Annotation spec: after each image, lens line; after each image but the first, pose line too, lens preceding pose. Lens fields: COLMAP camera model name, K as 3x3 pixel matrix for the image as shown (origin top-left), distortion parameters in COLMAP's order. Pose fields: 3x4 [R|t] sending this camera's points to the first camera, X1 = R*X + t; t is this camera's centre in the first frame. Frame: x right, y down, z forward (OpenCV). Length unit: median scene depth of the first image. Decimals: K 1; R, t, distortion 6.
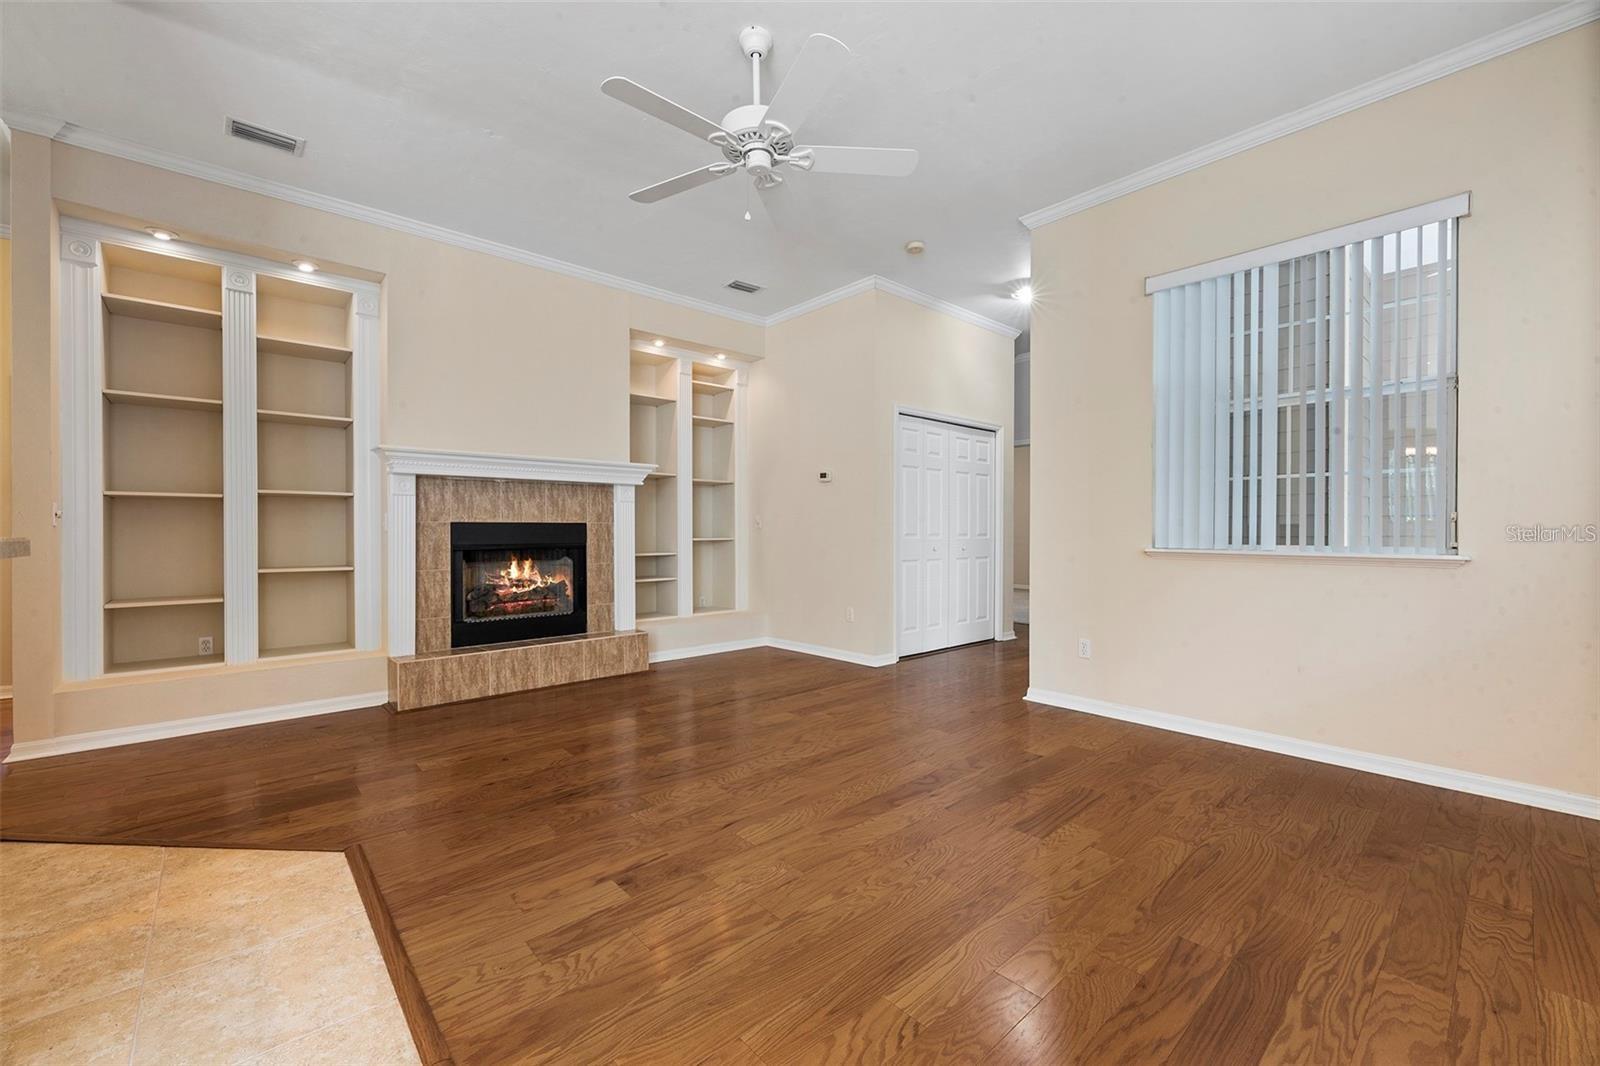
lens RADIAL K [[653.1, 0, 805.6], [0, 653.1, 532.5], [0, 0, 1]] dist [0.000874, -0.000581]
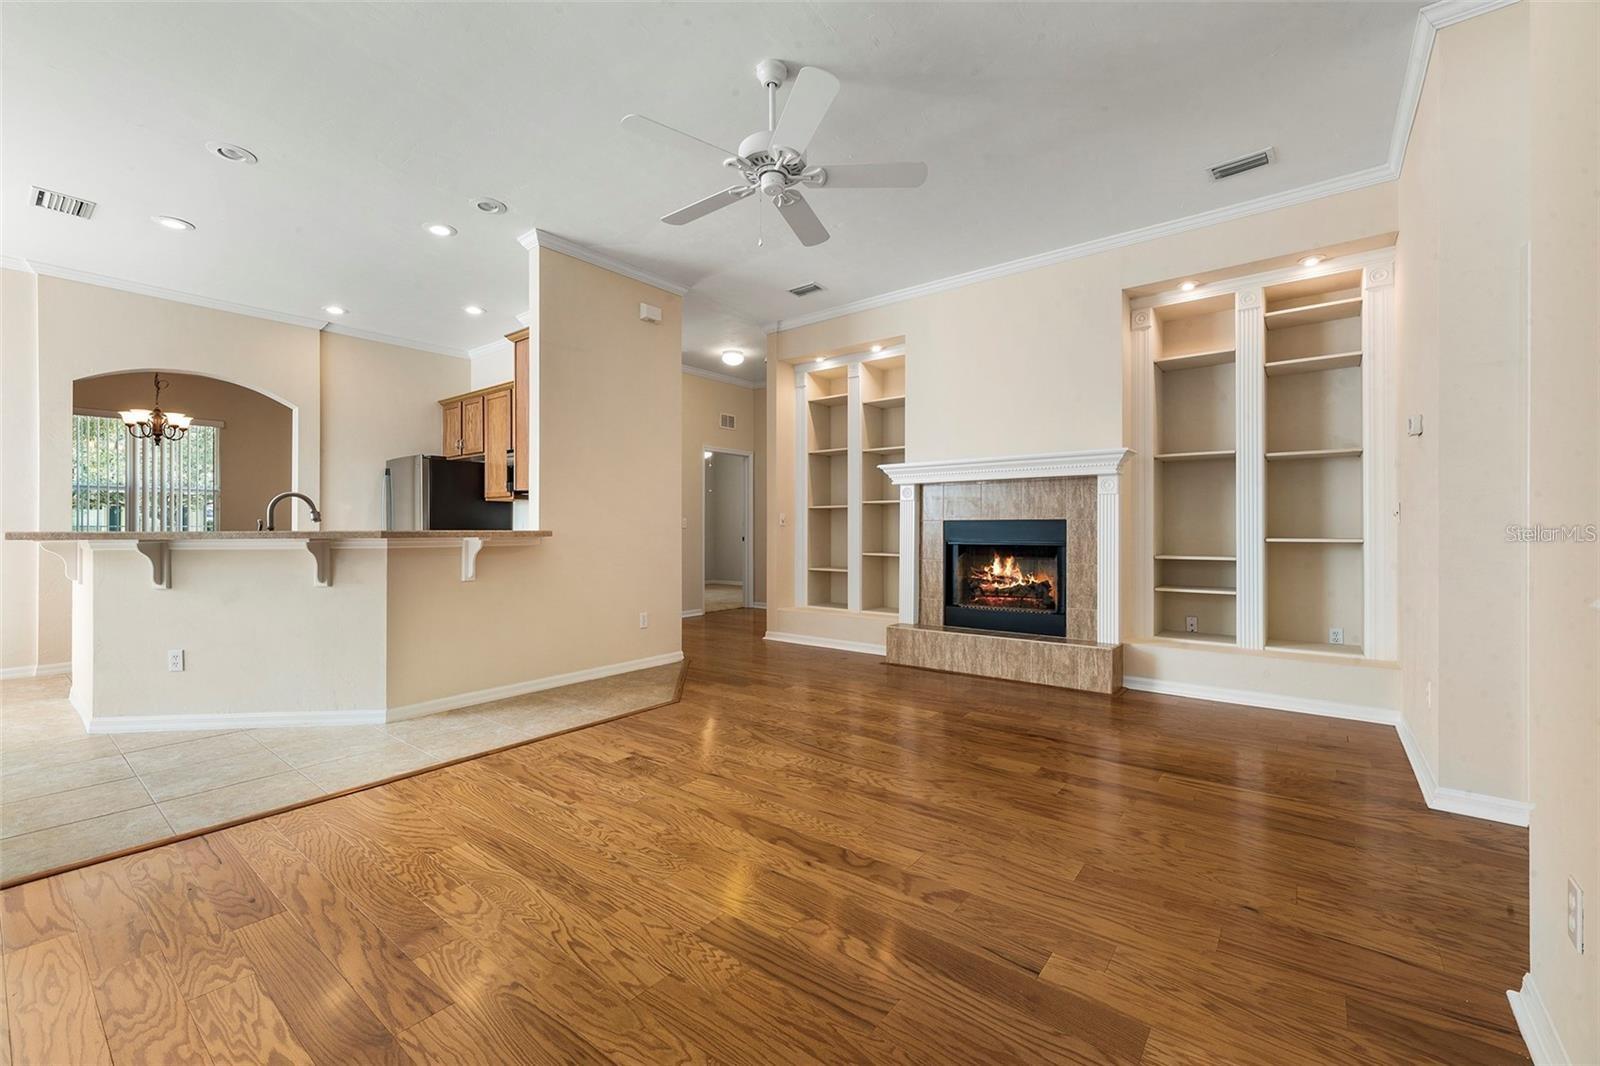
lens RADIAL K [[653.1, 0, 785.3], [0, 653.1, 526.2], [0, 0, 1]] dist [0.000874, -0.000581]
pose [[0.154325, -0.001959, -0.988018, 0.634335], [-0.002541, 0.999994, -0.002380, -0.002548], [0.988017, 0.002878, 0.154319, 0.553417]]
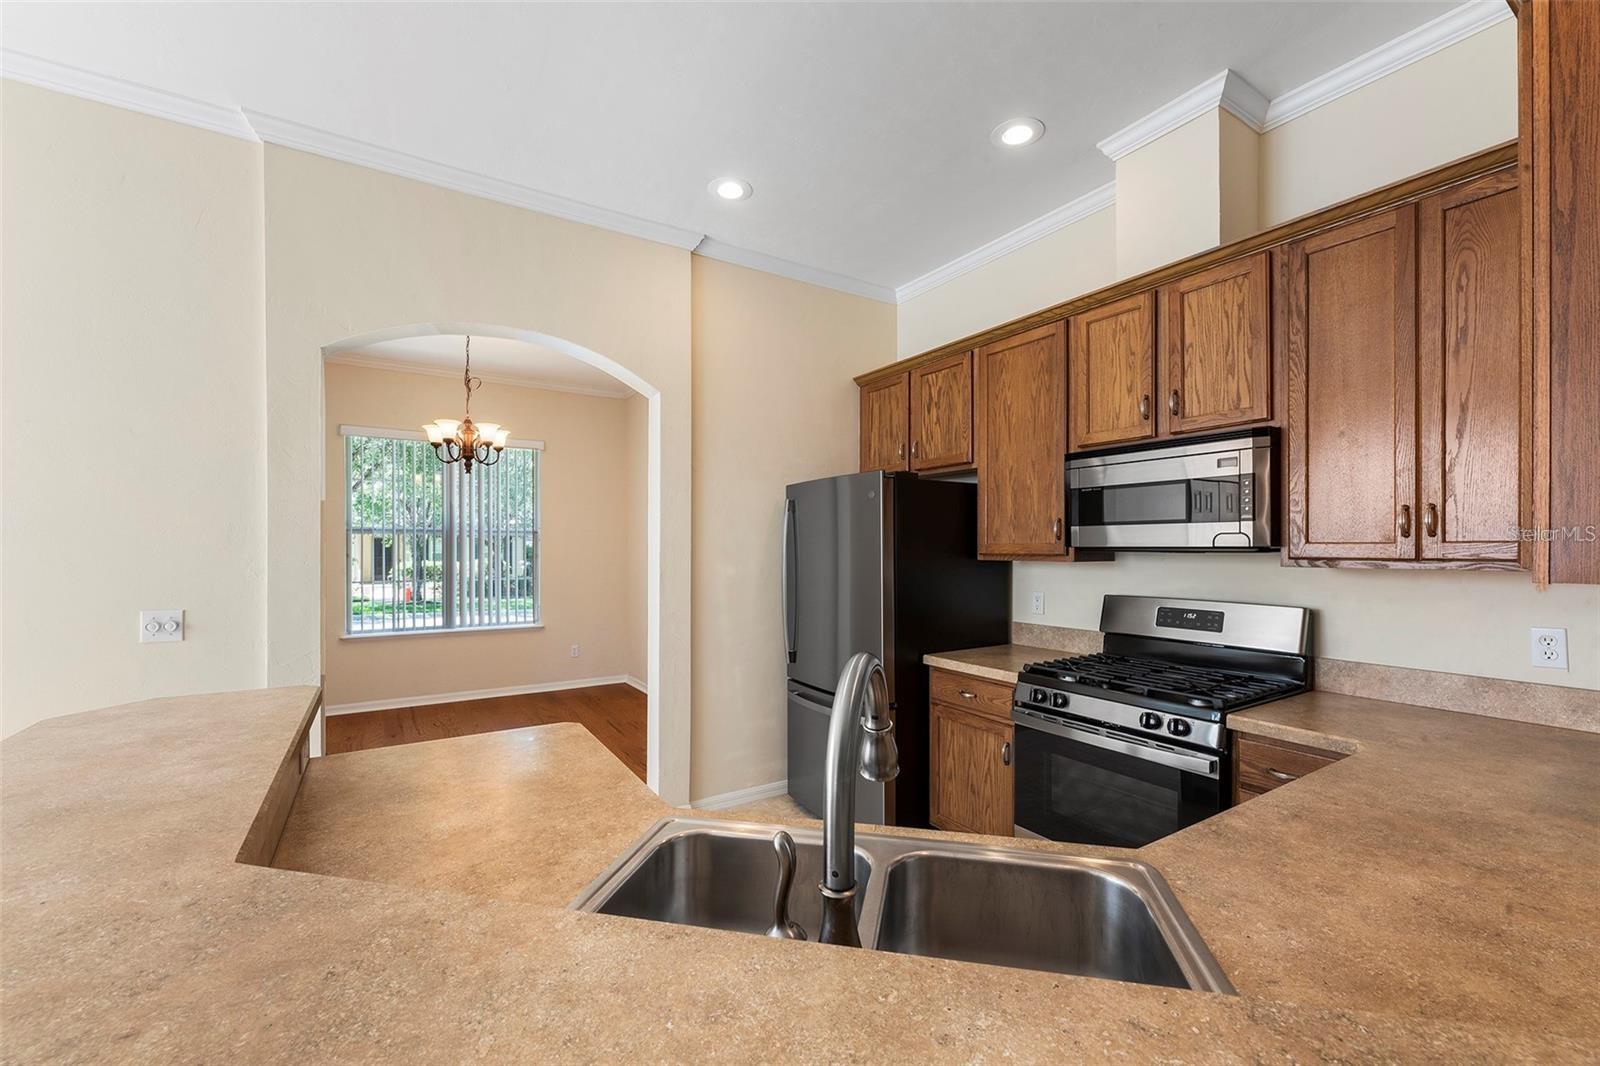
lens RADIAL K [[653.1, 0, 789.8], [0, 653.1, 547.3], [0, 0, 1]] dist [0.000874, -0.000581]
pose [[-0.181955, 0.001090, -0.983306, -0.235119], [-0.002889, 0.999994, 0.001644, -0.082019], [0.983303, 0.003140, -0.181951, -0.009353]]
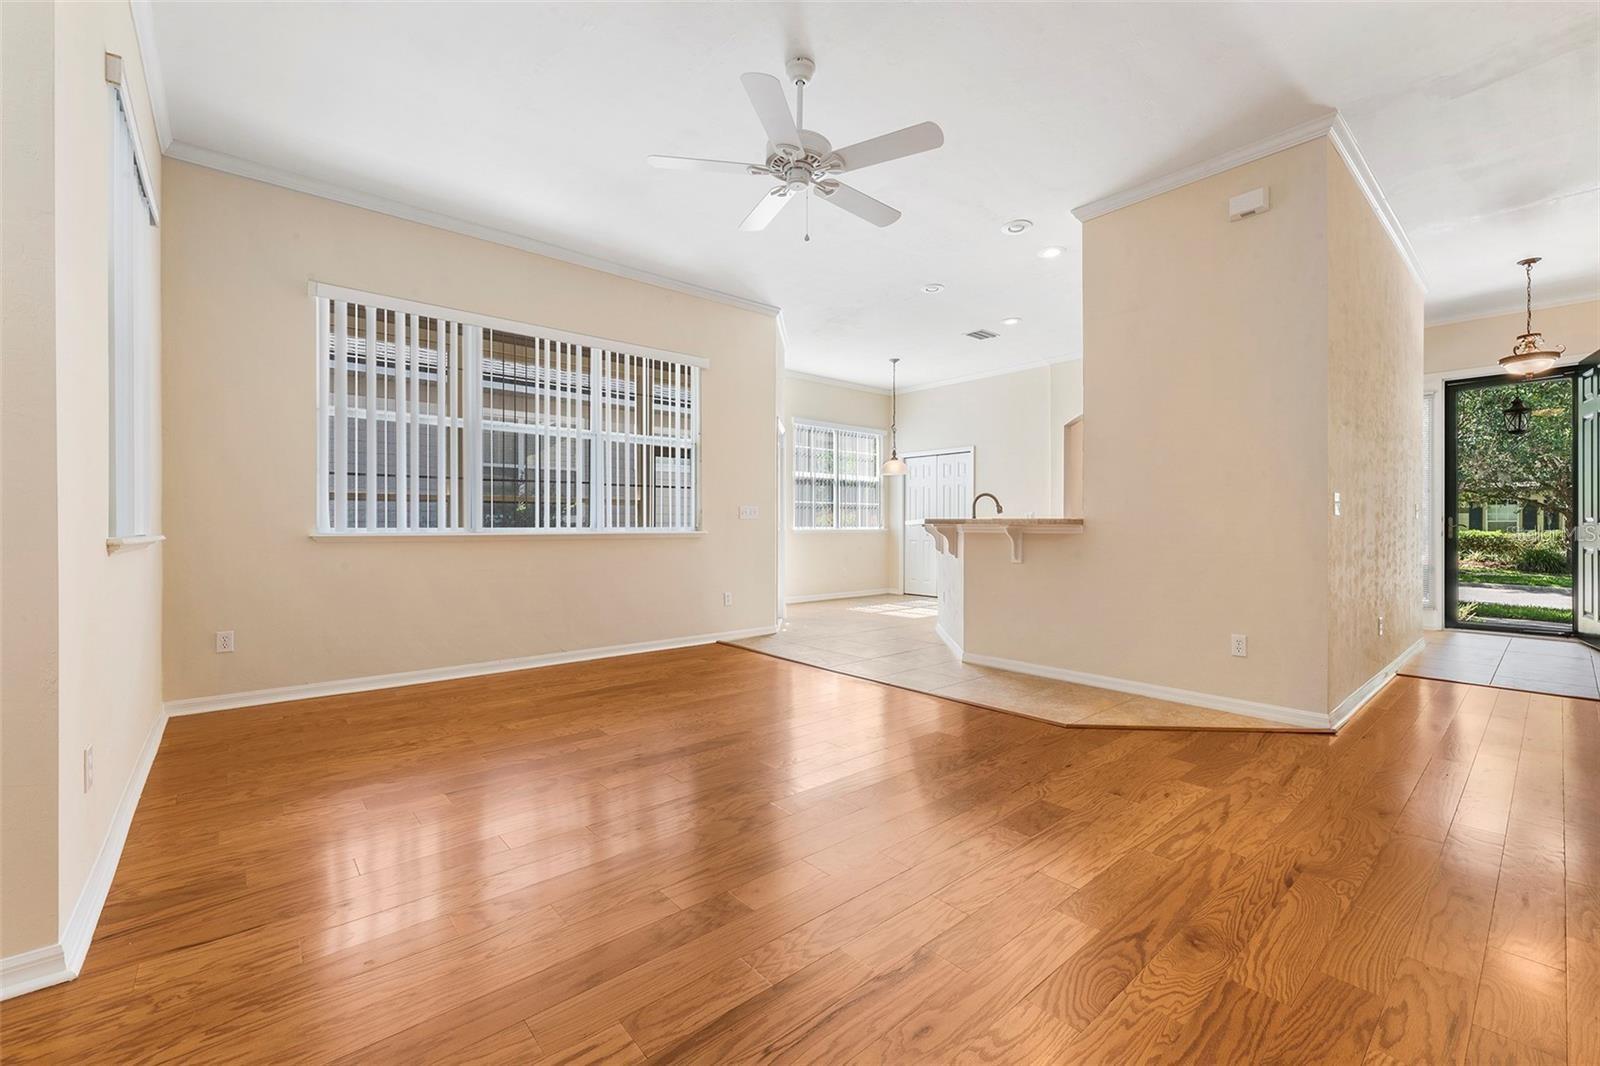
lens RADIAL K [[653.1, 0, 809.9], [0, 653.1, 527.3], [0, 0, 1]] dist [0.000874, -0.000581]
pose [[-0.999867, 0.000656, 0.016292, -0.071034], [0.000771, 0.999975, 0.007098, 0.009360], [-0.016287, 0.007110, -0.999842, 1.358028]]
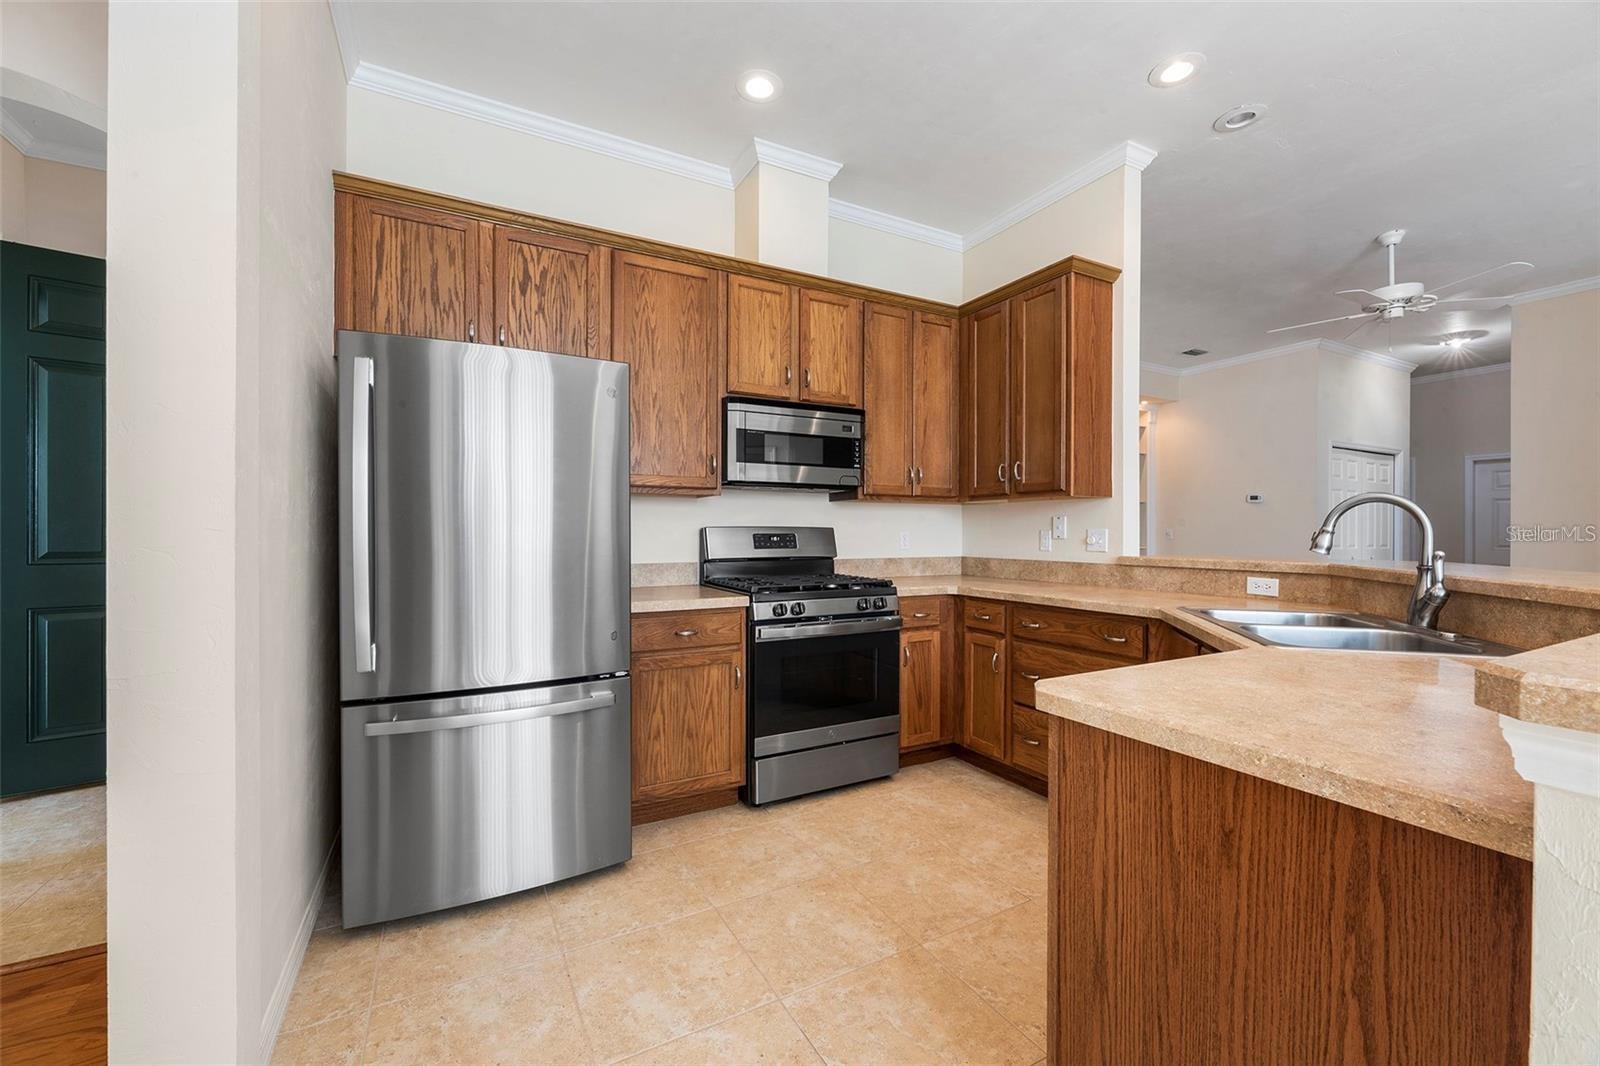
lens RADIAL K [[653.1, 0, 796.5], [0, 653.1, 531.9], [0, 0, 1]] dist [0.000874, -0.000581]
pose [[0.971058, 0.002721, -0.238829, -0.696539], [-0.003472, 0.999990, -0.002725, -0.022766], [0.238820, 0.003476, 0.971058, -0.547256]]
